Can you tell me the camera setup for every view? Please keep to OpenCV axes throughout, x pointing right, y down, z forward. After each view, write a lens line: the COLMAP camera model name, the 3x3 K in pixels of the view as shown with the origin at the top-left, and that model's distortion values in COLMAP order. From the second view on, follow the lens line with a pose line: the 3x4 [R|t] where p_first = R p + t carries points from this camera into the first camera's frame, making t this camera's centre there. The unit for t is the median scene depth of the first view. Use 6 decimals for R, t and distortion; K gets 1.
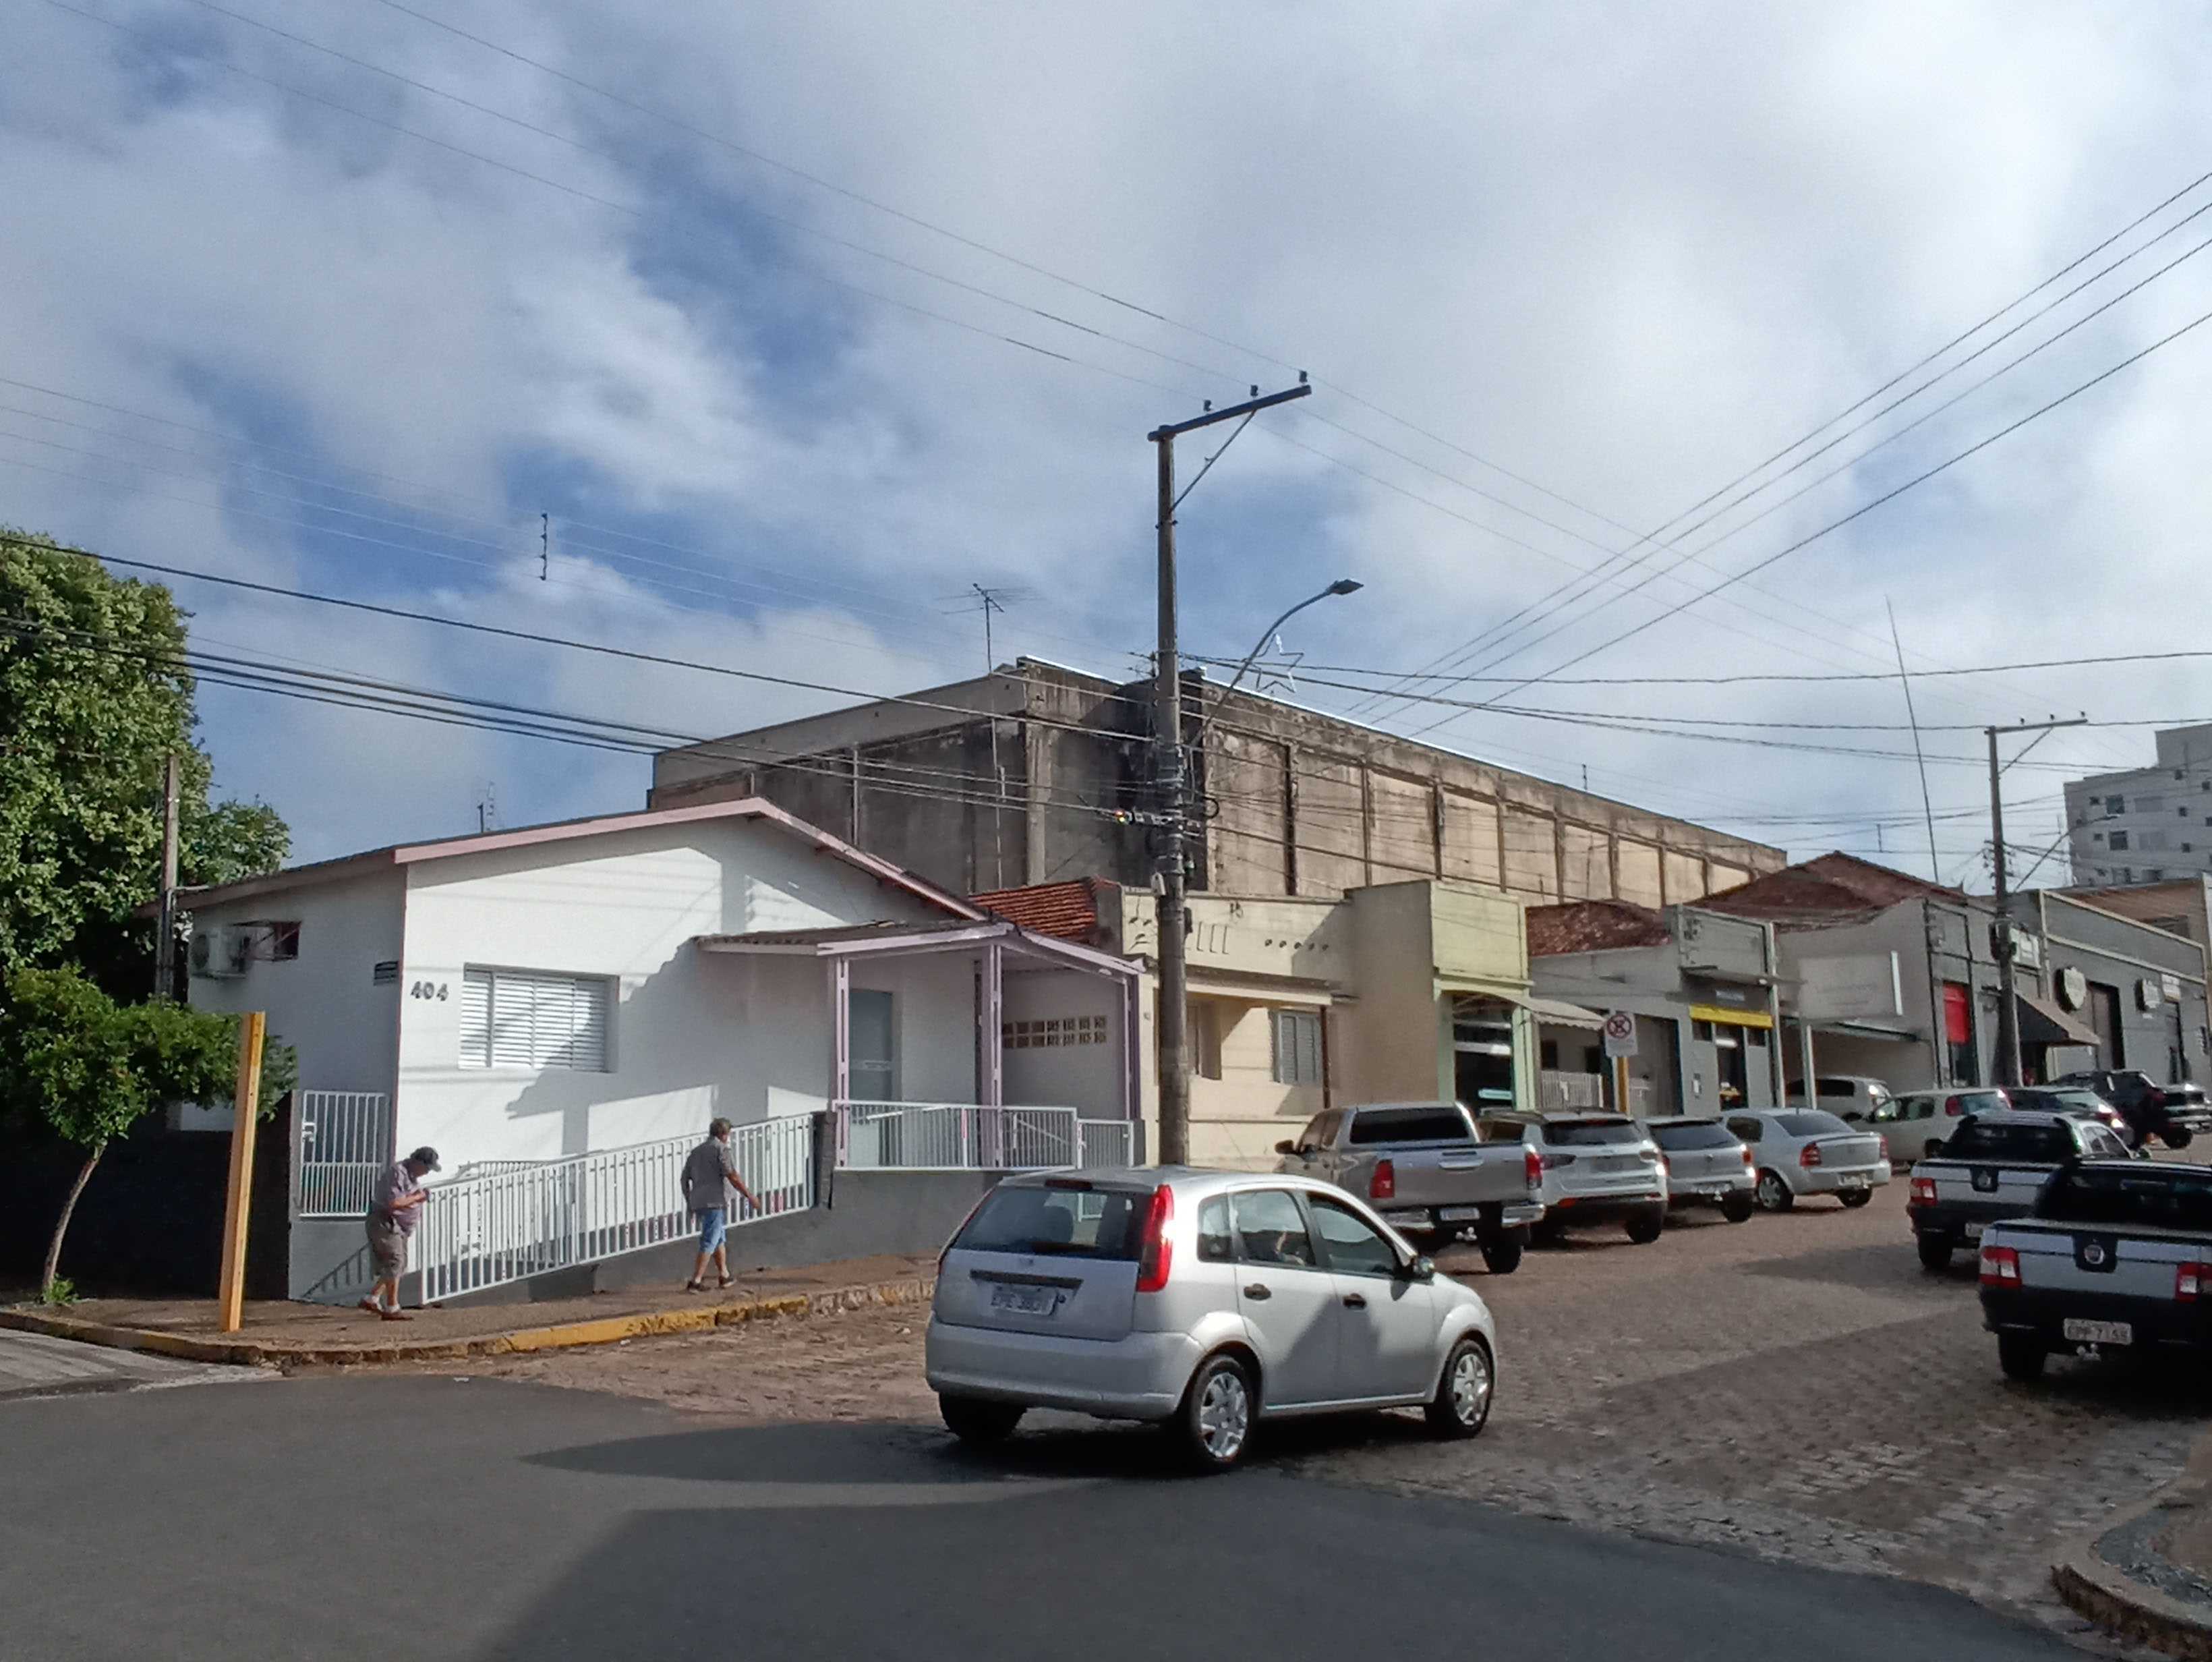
lens RADIAL K [[2065.4, 0, 1087.1], [0, 2065.4, 867.3], [0, 0, 1]] dist [0.020697, 0.000000]
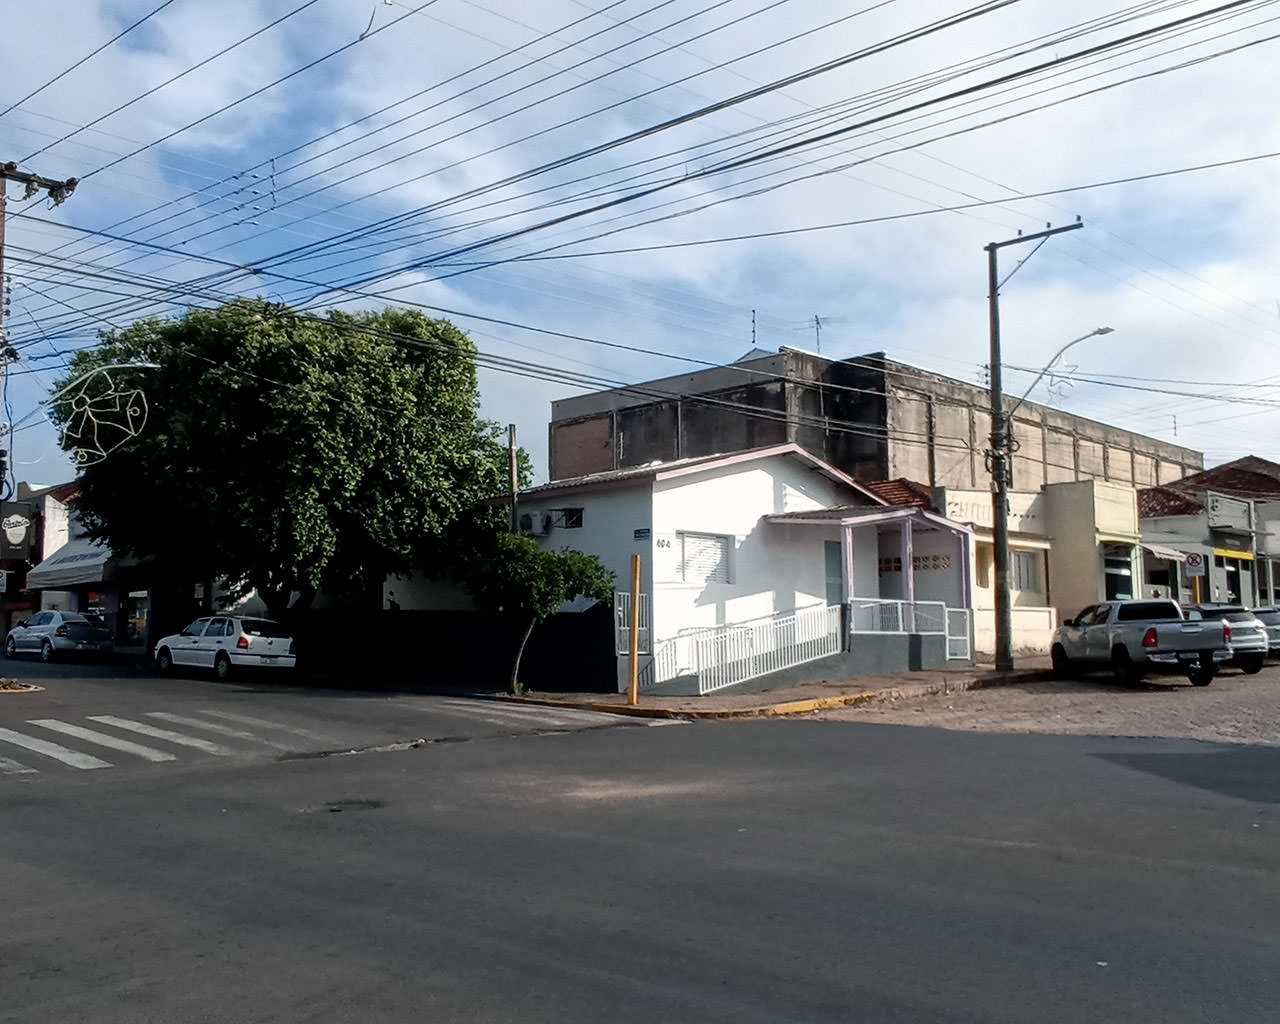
lens RADIAL K [[1272.4, 0, 646.5], [0, 1272.4, 534.1], [0, 0, 1]] dist [0.021916, 0.000000]
pose [[0.998740, -0.001277, -0.050176, -0.224354], [0.004212, 0.998283, 0.058429, -0.018076], [0.050015, -0.058567, 0.997030, -0.195295]]
